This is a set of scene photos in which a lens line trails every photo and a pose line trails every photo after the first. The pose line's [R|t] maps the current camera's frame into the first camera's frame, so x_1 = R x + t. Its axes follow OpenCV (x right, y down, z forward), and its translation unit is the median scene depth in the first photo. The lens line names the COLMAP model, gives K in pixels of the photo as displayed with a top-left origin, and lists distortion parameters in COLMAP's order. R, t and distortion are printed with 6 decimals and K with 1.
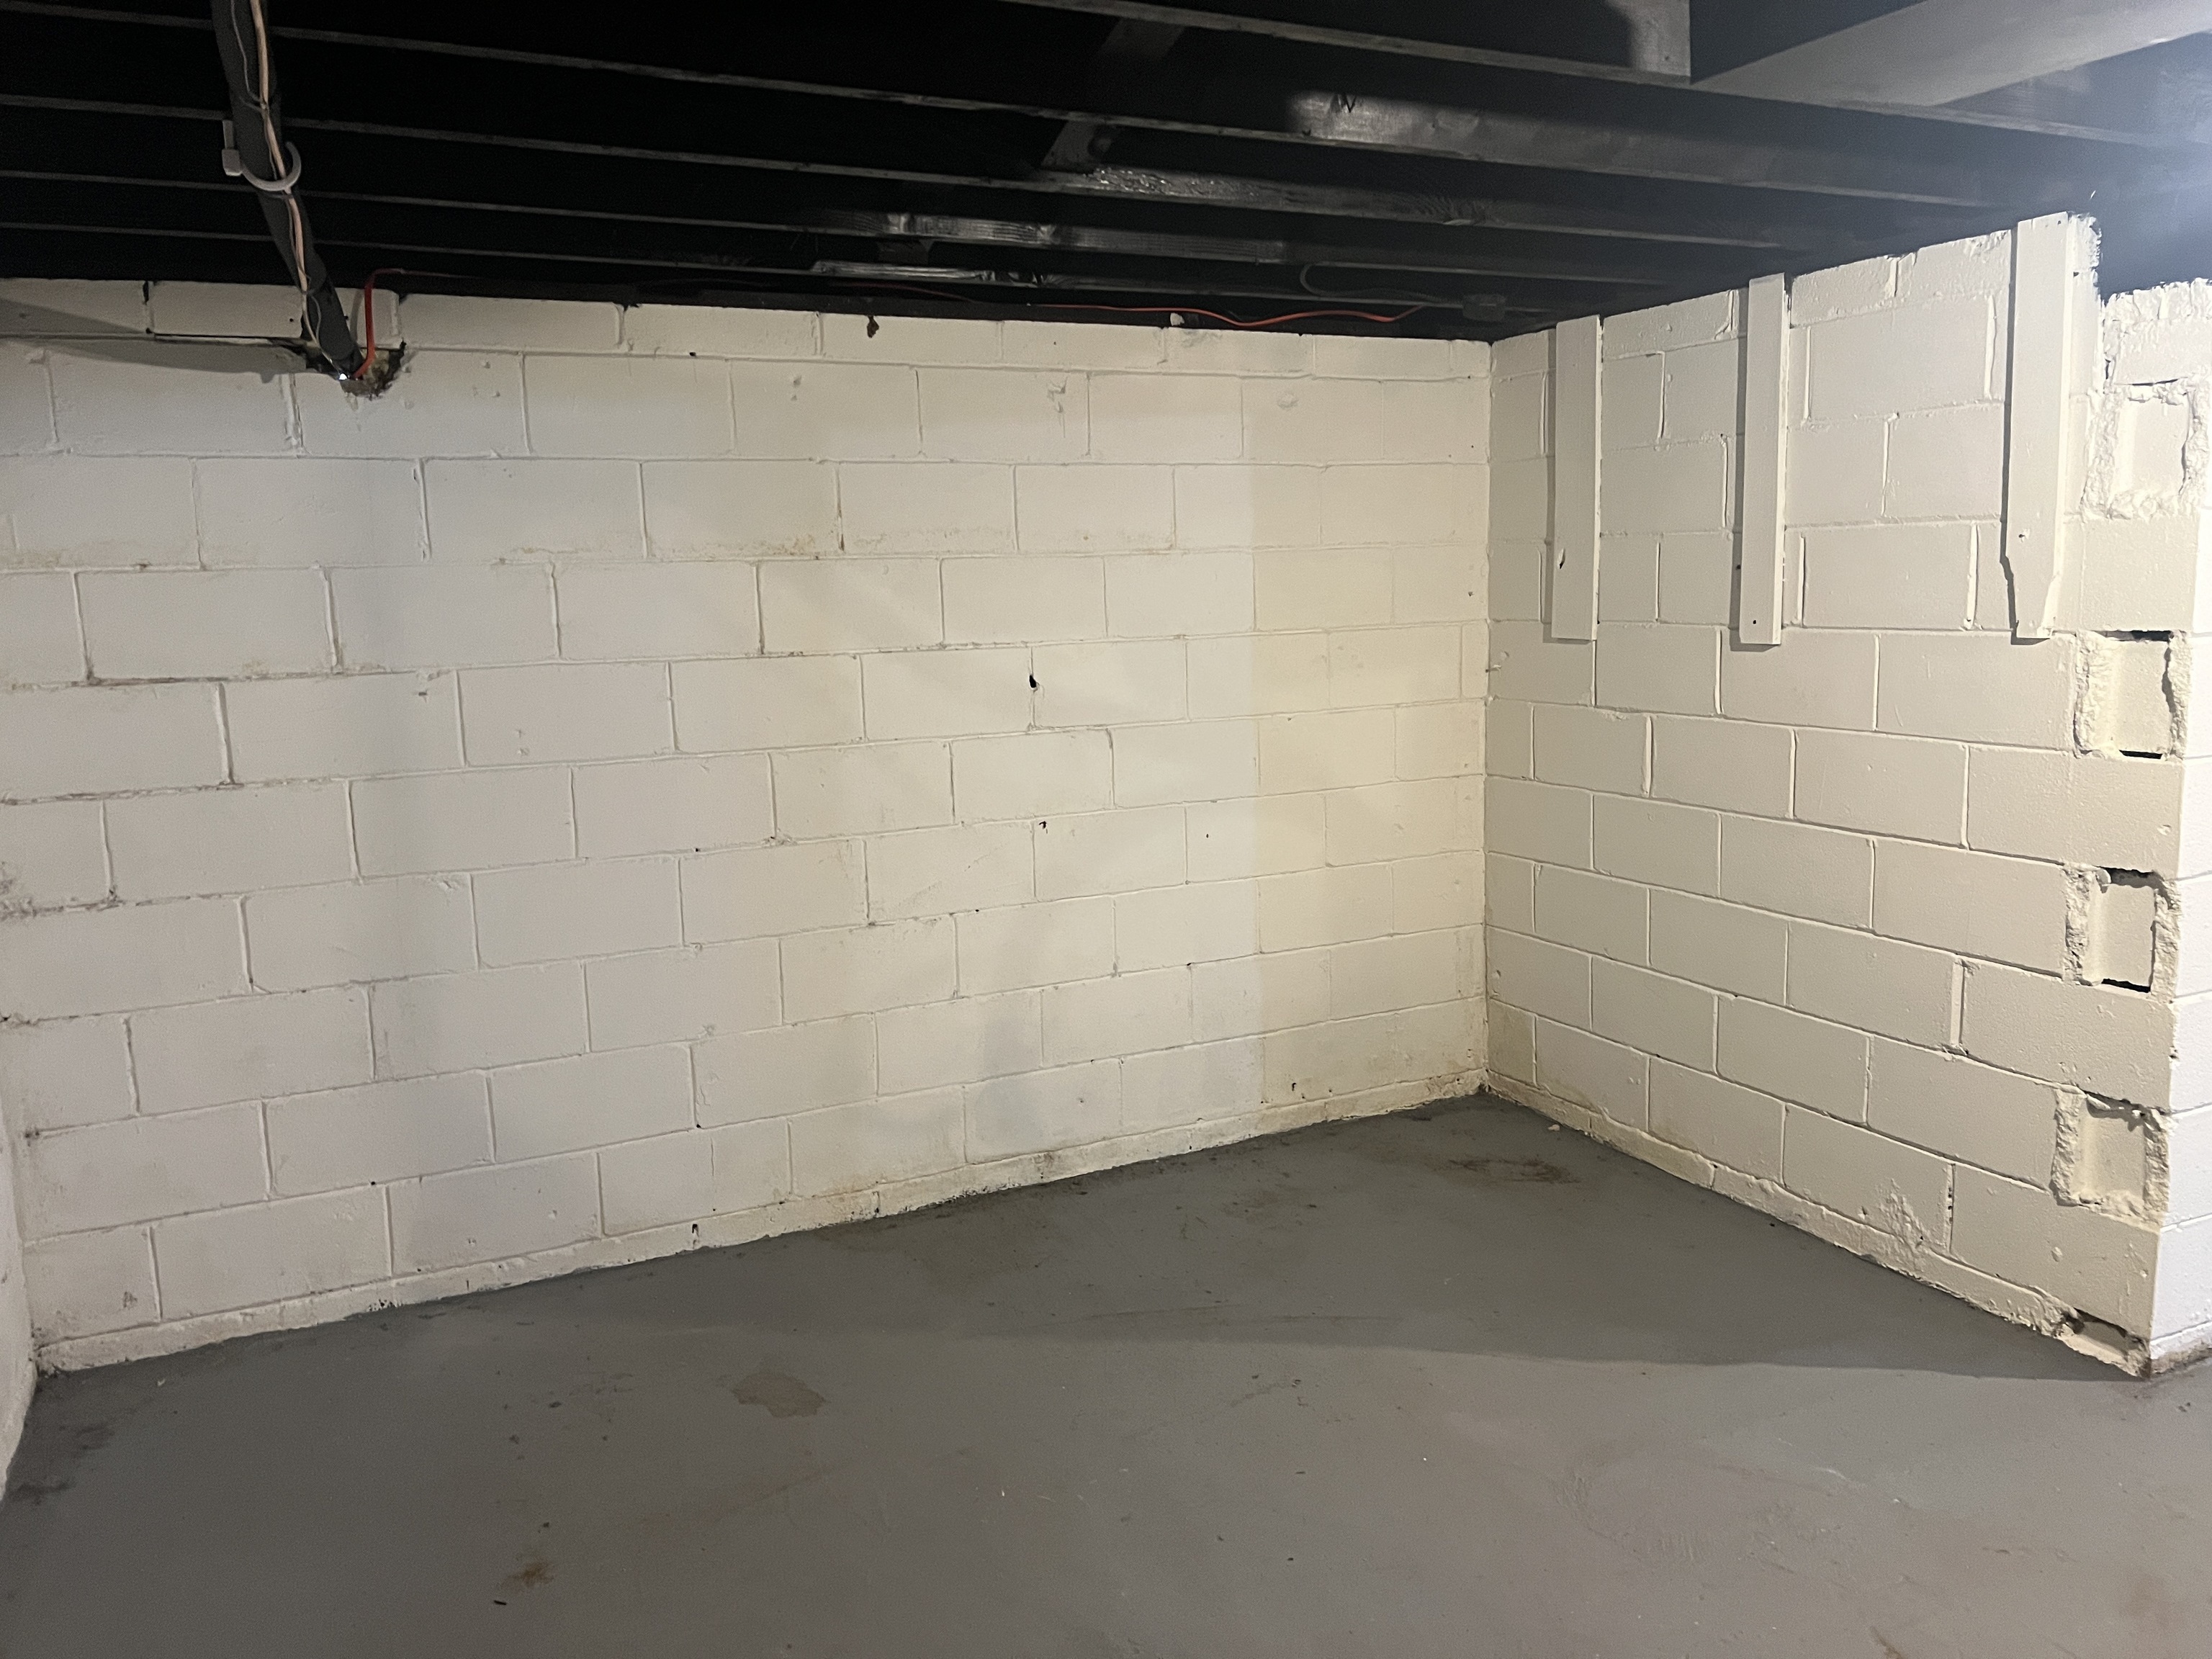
lens RADIAL K [[1663.7, 0, 1107.8], [0, 1663.7, 818.8], [0, 0, 1]] dist [0.080181, -0.072734]
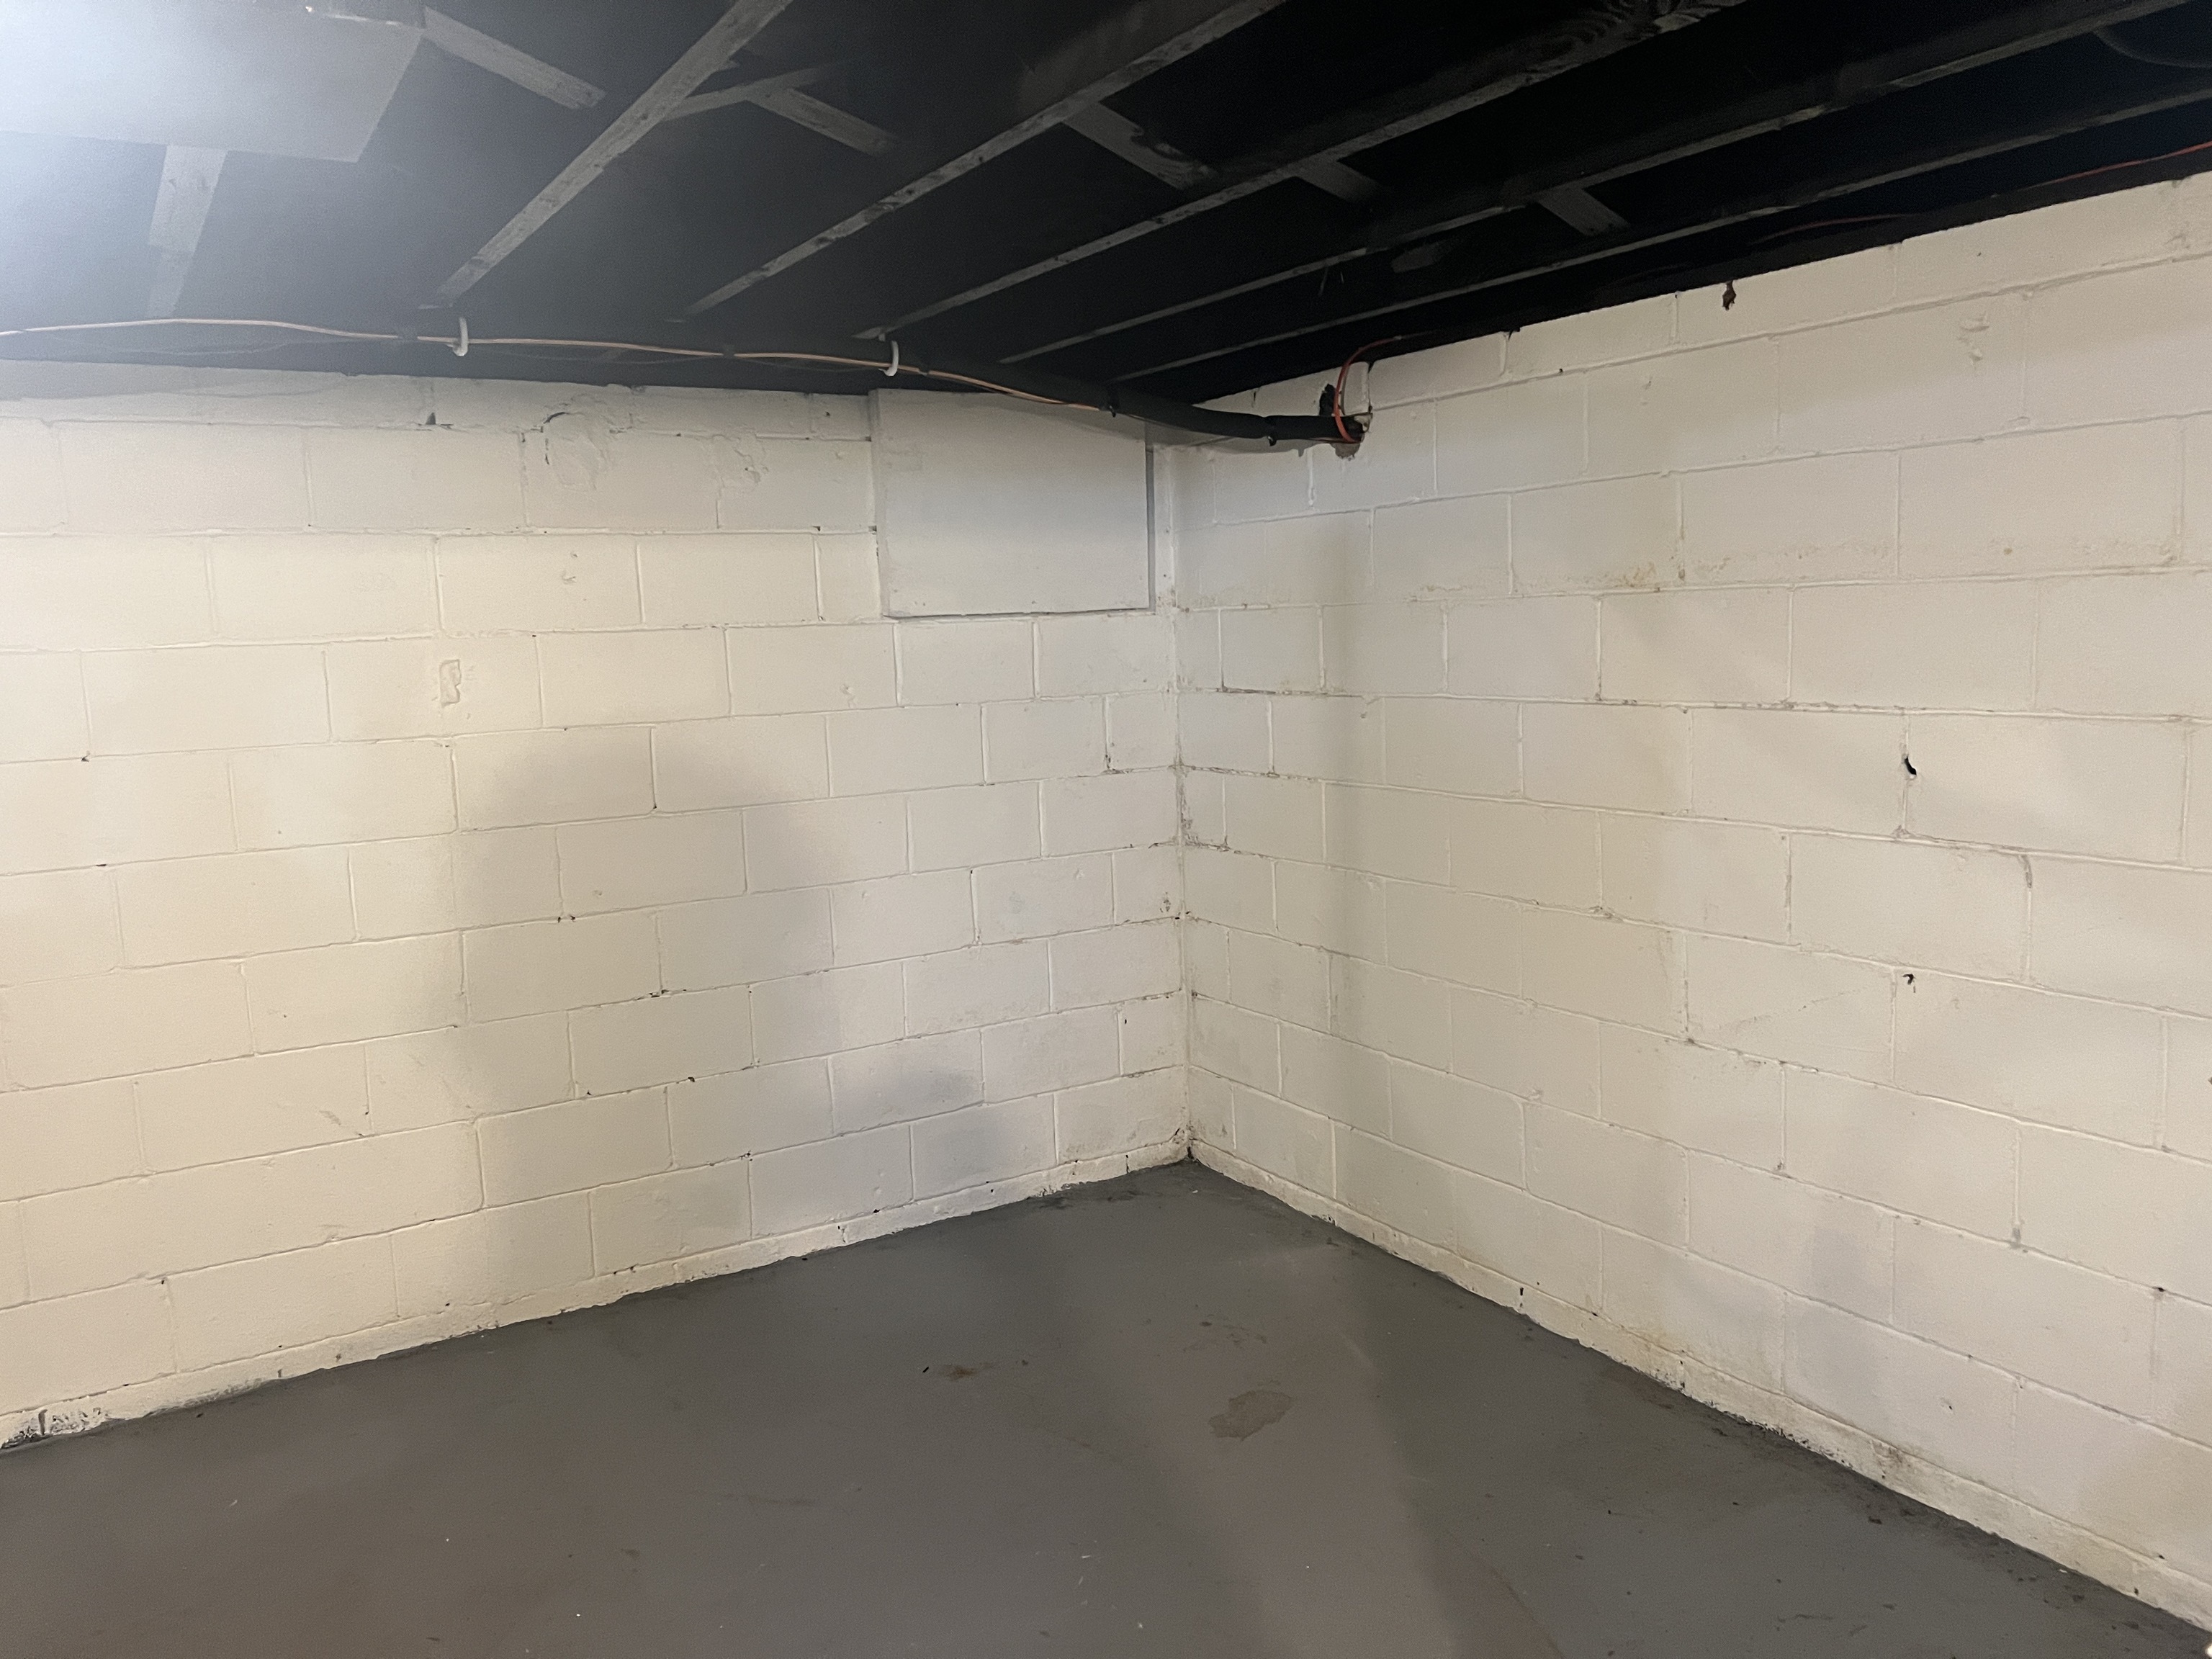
lens RADIAL K [[1663.7, 0, 1099.6], [0, 1663.7, 843.7], [0, 0, 1]] dist [0.080181, -0.072734]
pose [[0.109154, 0.159876, -0.981084, 0.620822], [-0.110525, 0.982813, 0.147861, -0.121156], [0.987861, 0.092295, 0.124948, 0.612683]]
